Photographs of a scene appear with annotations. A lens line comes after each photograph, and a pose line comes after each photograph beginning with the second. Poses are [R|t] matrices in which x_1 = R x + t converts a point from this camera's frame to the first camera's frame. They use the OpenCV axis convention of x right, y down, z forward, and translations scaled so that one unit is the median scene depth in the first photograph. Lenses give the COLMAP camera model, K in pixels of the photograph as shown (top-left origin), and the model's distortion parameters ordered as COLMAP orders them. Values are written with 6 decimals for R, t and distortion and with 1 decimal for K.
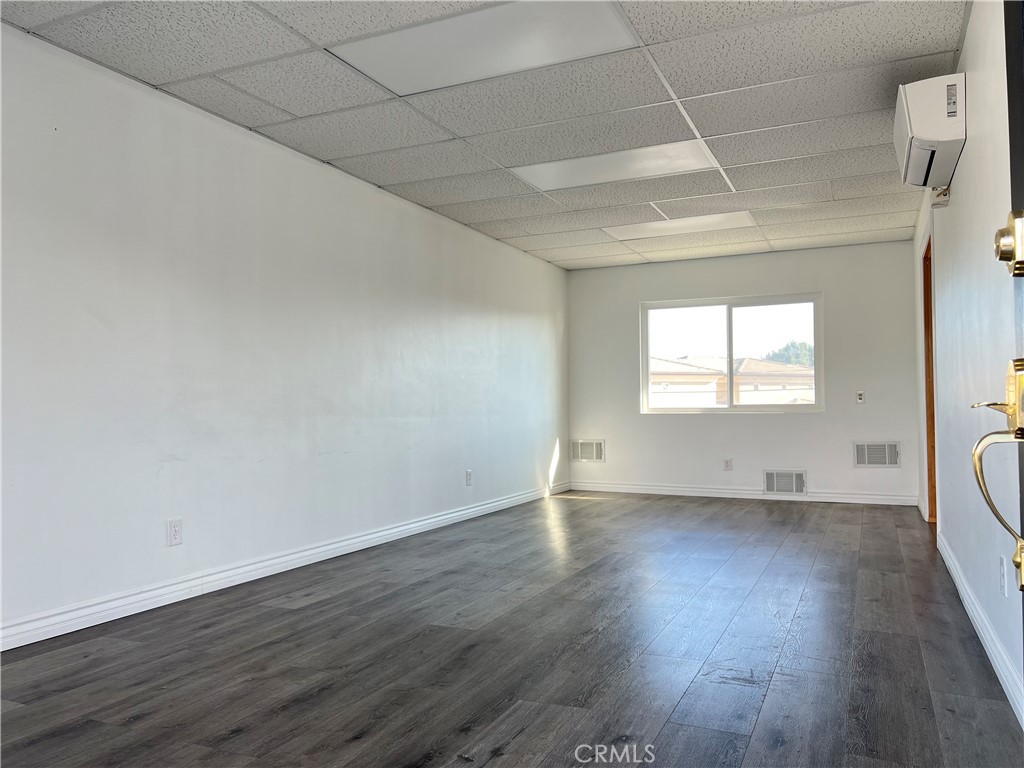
lens RADIAL K [[775.1, 0, 506.2], [0, 775.1, 388.1], [0, 0, 1]] dist [0.102810, -0.071816]
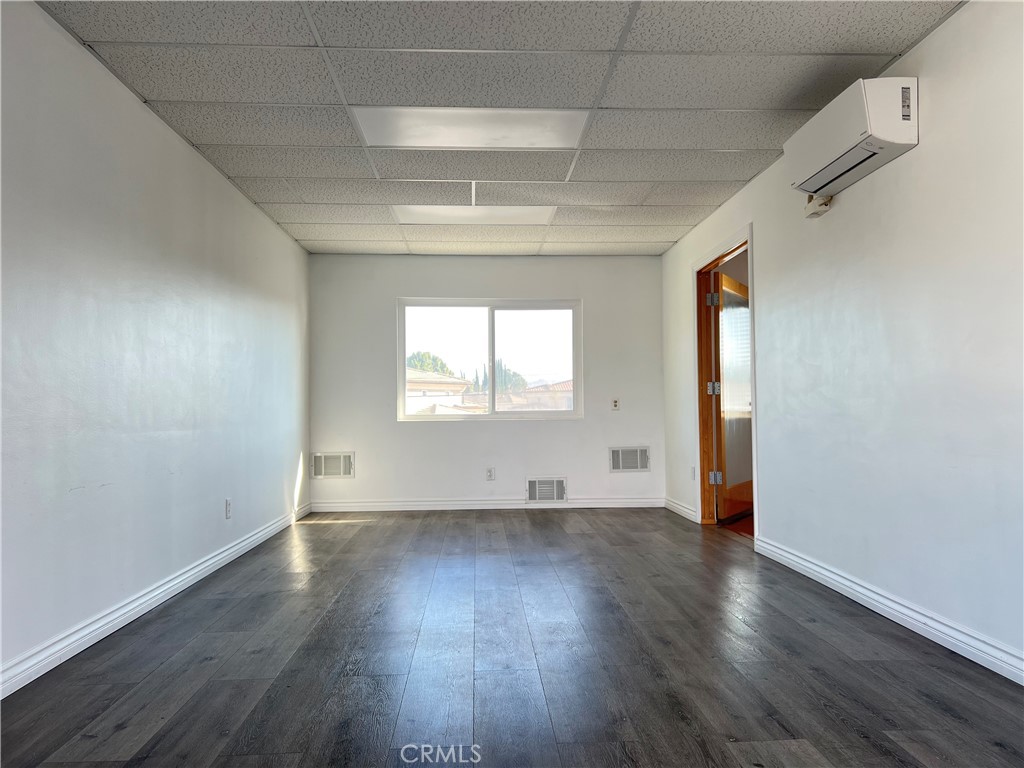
lens RADIAL K [[775.1, 0, 513.6], [0, 775.1, 381.3], [0, 0, 1]] dist [0.102810, -0.071816]
pose [[0.881466, 0.017492, 0.471923, -0.140706], [-0.009791, 0.999776, -0.018770, 0.002355], [-0.472145, 0.011925, 0.881440, 0.158799]]
